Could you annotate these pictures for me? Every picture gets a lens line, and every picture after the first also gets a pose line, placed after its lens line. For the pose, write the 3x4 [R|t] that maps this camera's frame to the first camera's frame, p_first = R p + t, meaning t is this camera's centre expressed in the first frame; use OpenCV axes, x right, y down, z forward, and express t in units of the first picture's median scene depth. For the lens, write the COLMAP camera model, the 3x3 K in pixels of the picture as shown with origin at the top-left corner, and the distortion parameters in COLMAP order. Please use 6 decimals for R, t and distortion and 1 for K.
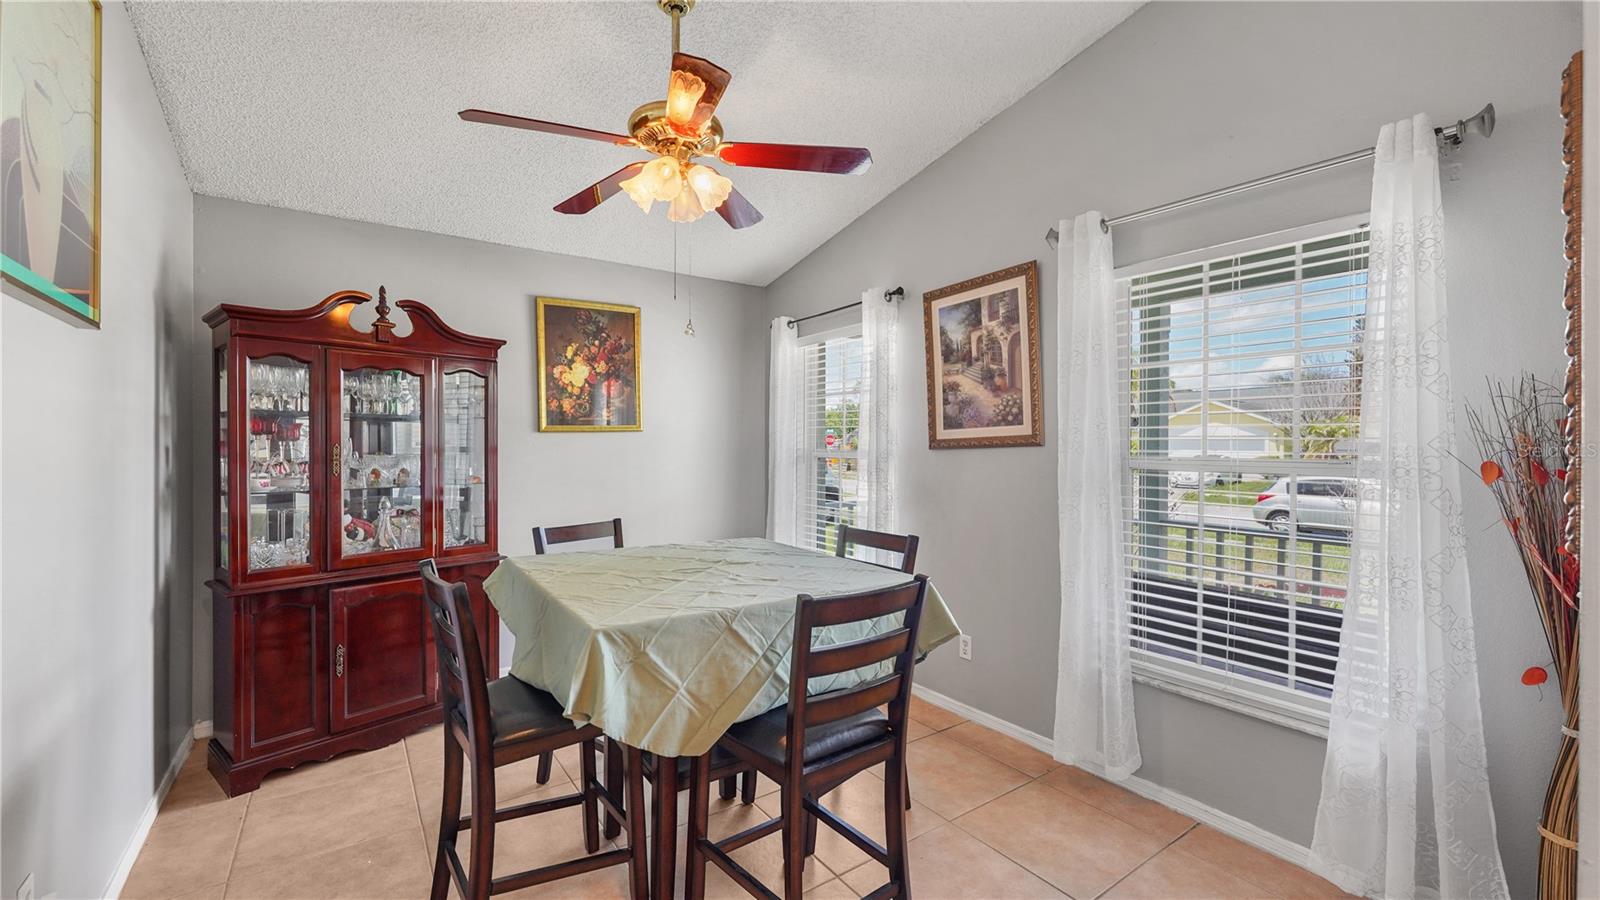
lens RADIAL K [[656.0, 0, 812.0], [0, 656.0, 450.2], [0, 0, 1]] dist [0.003222, 0.000061]
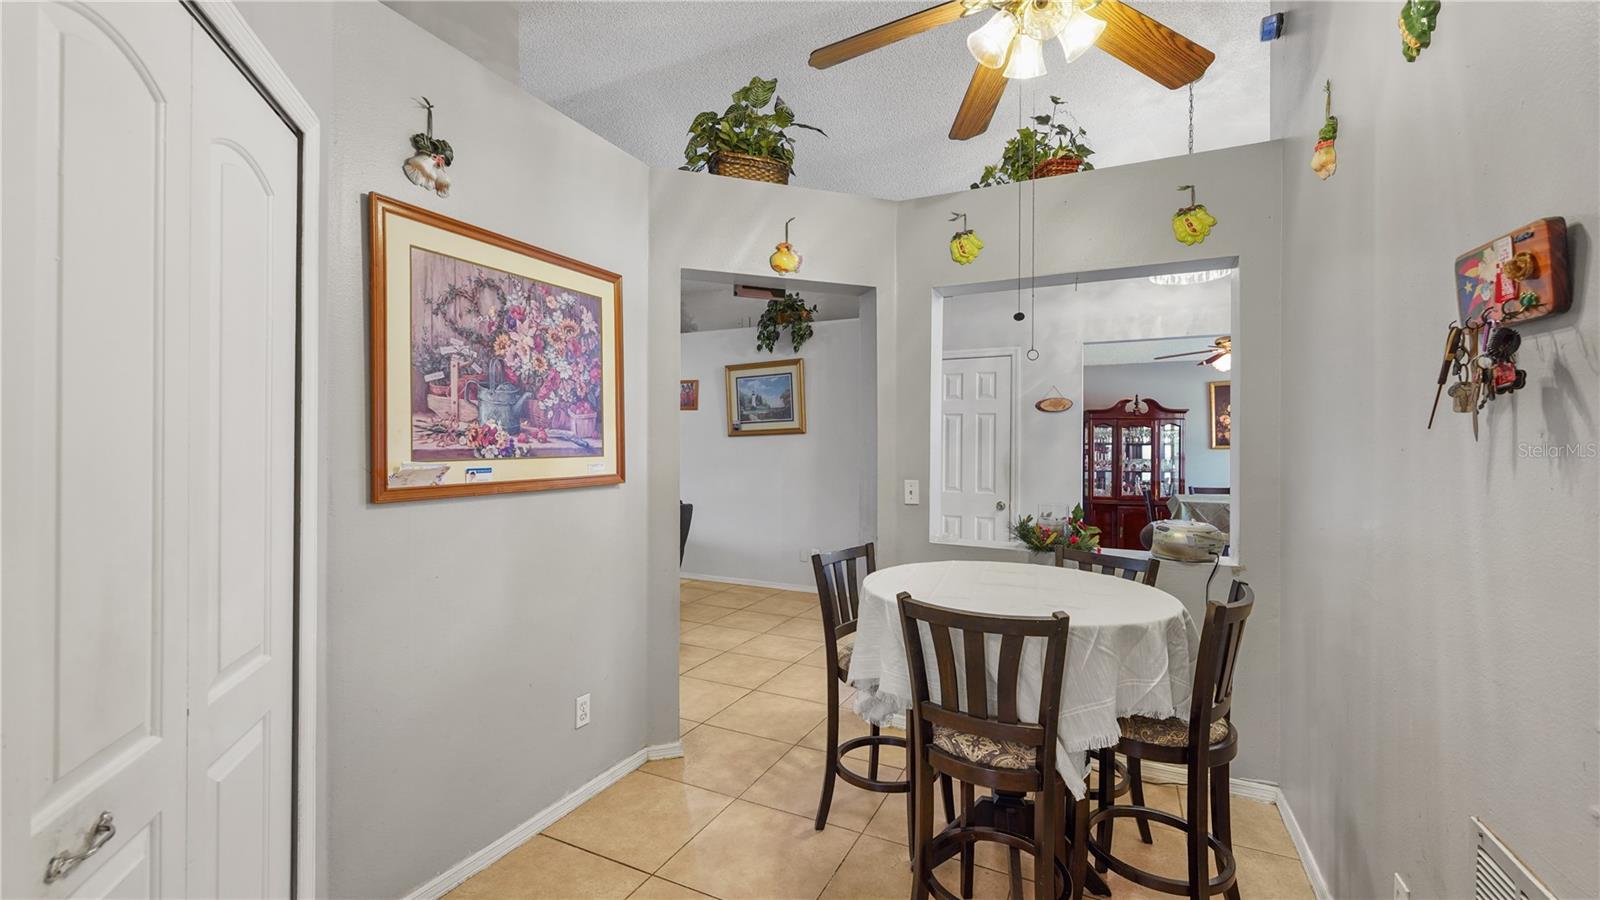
lens RADIAL K [[656.0, 0, 805.1], [0, 656.0, 458.8], [0, 0, 1]] dist [0.003222, 0.000061]
pose [[0.471918, 0.003003, -0.881637, 0.996990], [-0.014138, 0.999891, -0.004162, 0.036727], [0.881529, 0.014429, 0.471909, -1.353569]]
